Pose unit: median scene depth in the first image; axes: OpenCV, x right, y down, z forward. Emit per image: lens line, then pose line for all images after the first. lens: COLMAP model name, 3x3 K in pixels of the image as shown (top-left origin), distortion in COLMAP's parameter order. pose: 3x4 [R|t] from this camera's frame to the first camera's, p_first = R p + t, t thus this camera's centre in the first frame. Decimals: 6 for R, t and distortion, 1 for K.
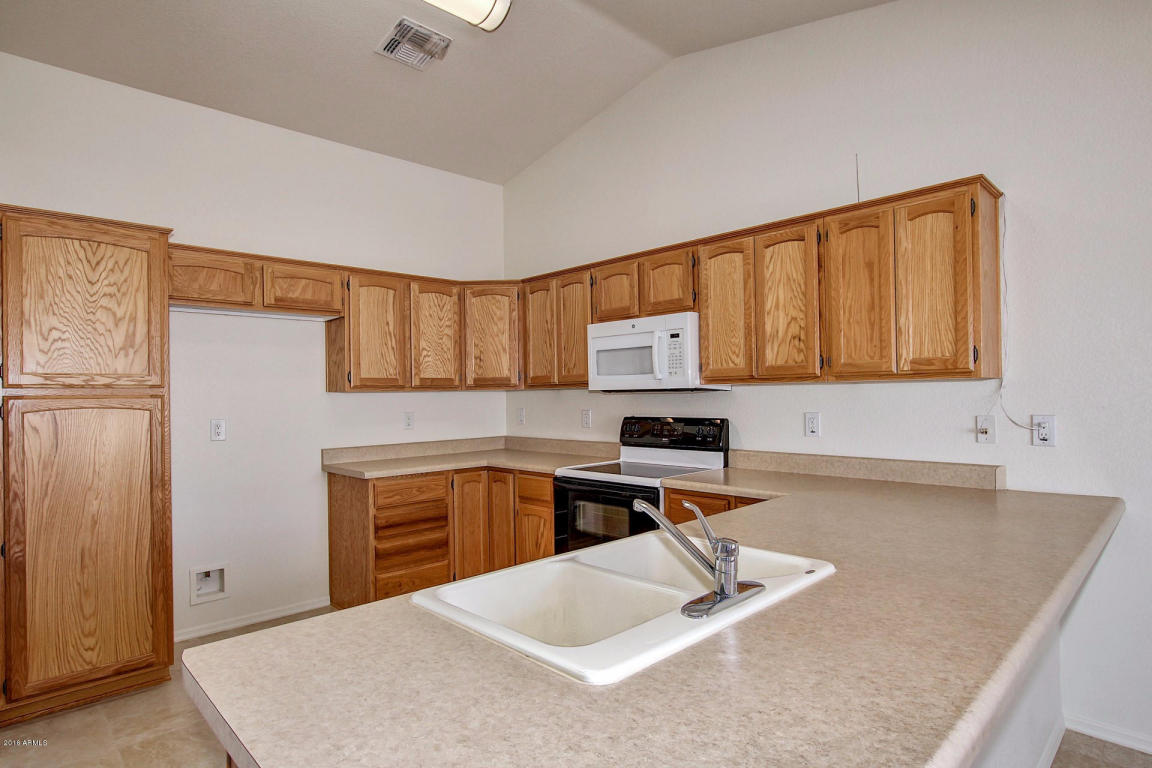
lens RADIAL K [[605.9, 0, 576.0], [0, 605.9, 384.0], [0, 0, 1]] dist [-0.022077, -0.000102]
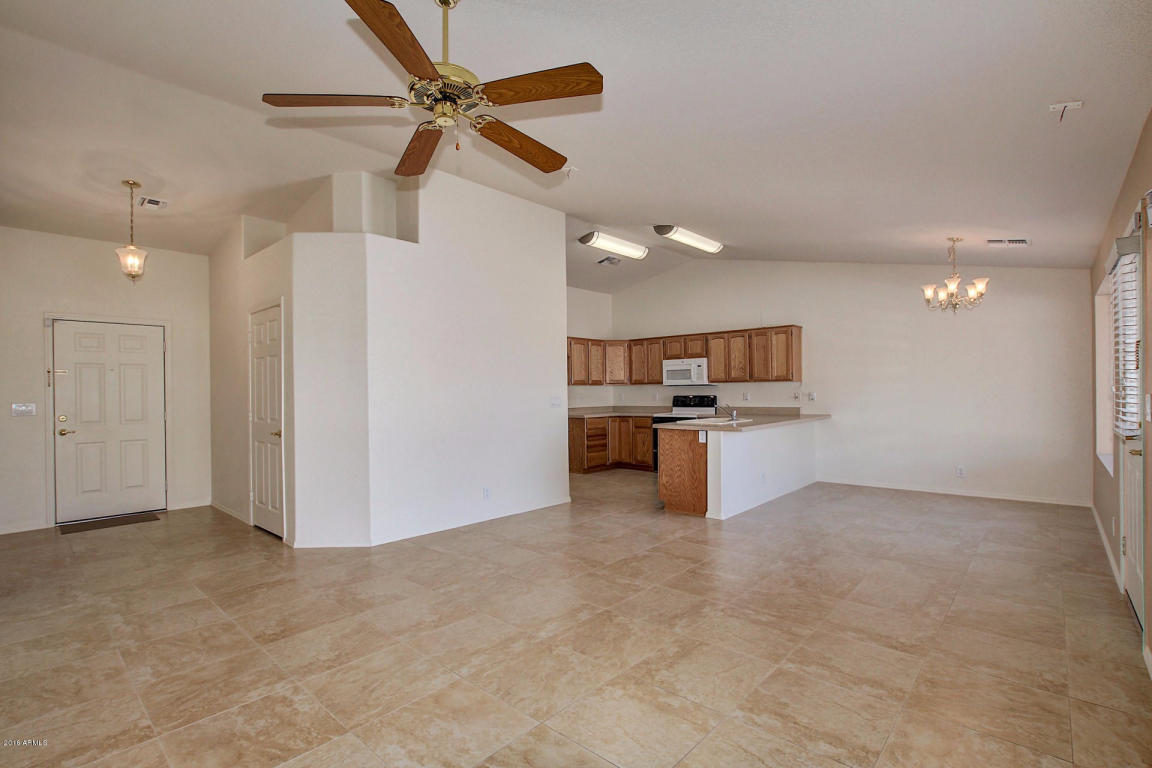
lens RADIAL K [[538.5, 0, 581.5], [0, 538.5, 392.4], [0, 0, 1]] dist [-0.018221, 0.000364]
pose [[0.995462, 0.002488, 0.095129, -0.591740], [-0.003716, 0.999912, 0.012734, 0.013658], [-0.095089, -0.013030, 0.995383, -1.382074]]
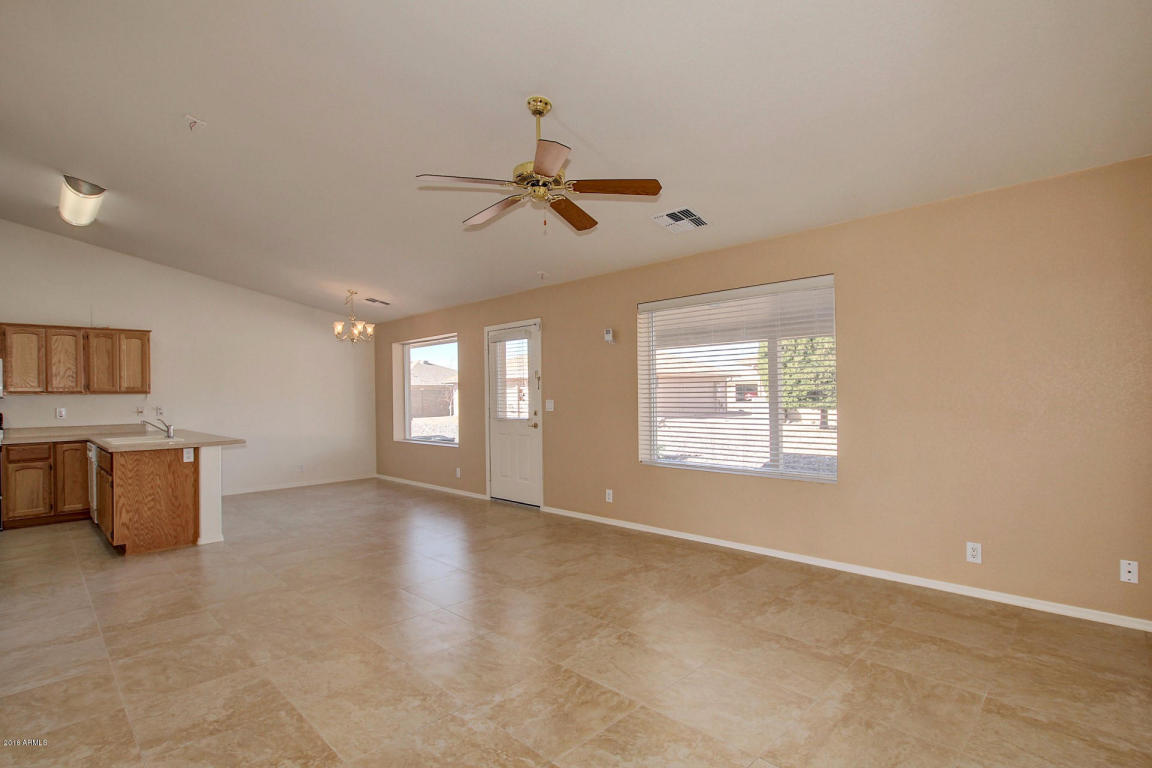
lens RADIAL K [[538.5, 0, 581.5], [0, 538.5, 392.4], [0, 0, 1]] dist [-0.018221, 0.000364]
pose [[-0.036470, 0.019927, 0.999136, -1.512490], [0.004155, 0.999796, -0.019789, 0.033008], [-0.999326, 0.003429, -0.036546, -0.803527]]
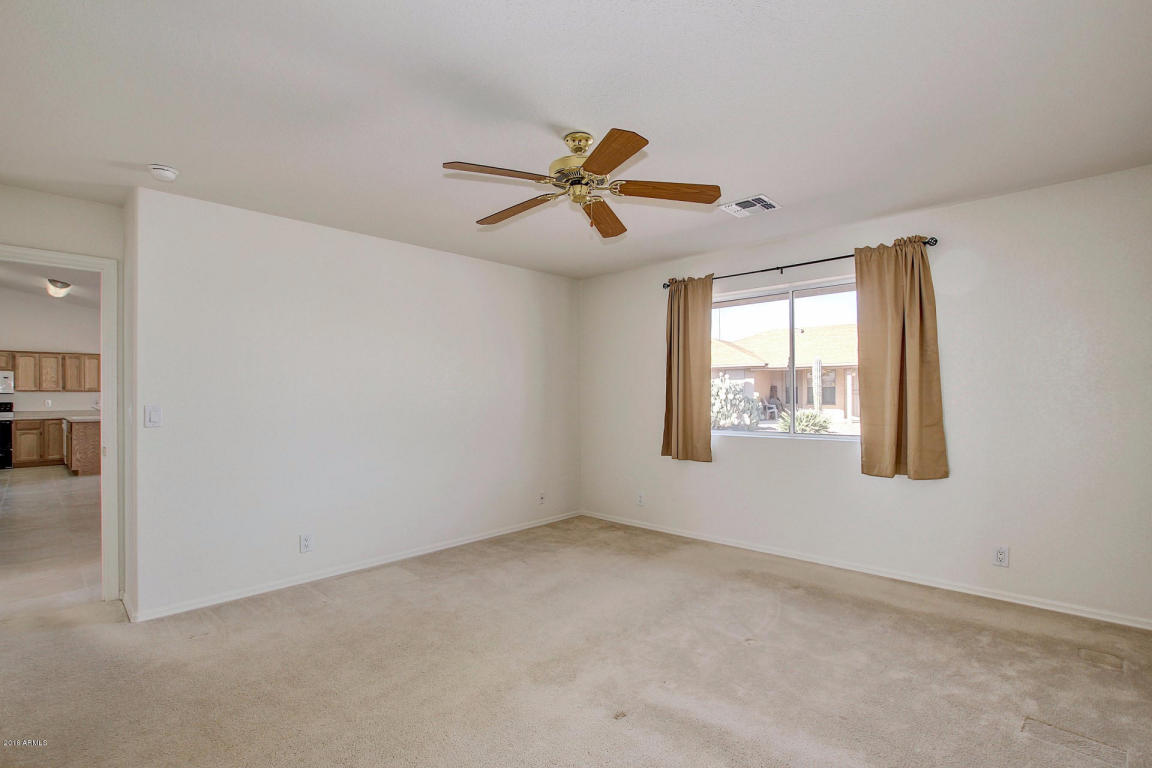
lens RADIAL K [[538.8, 0, 552.4], [0, 538.8, 393.9], [0, 0, 1]] dist [-0.043223, 0.026070]
pose [[-0.010987, 0.018350, 0.999771, -2.709243], [-0.008912, 0.999790, -0.018449, 0.037845], [-0.999900, -0.009113, -0.010821, -1.952737]]
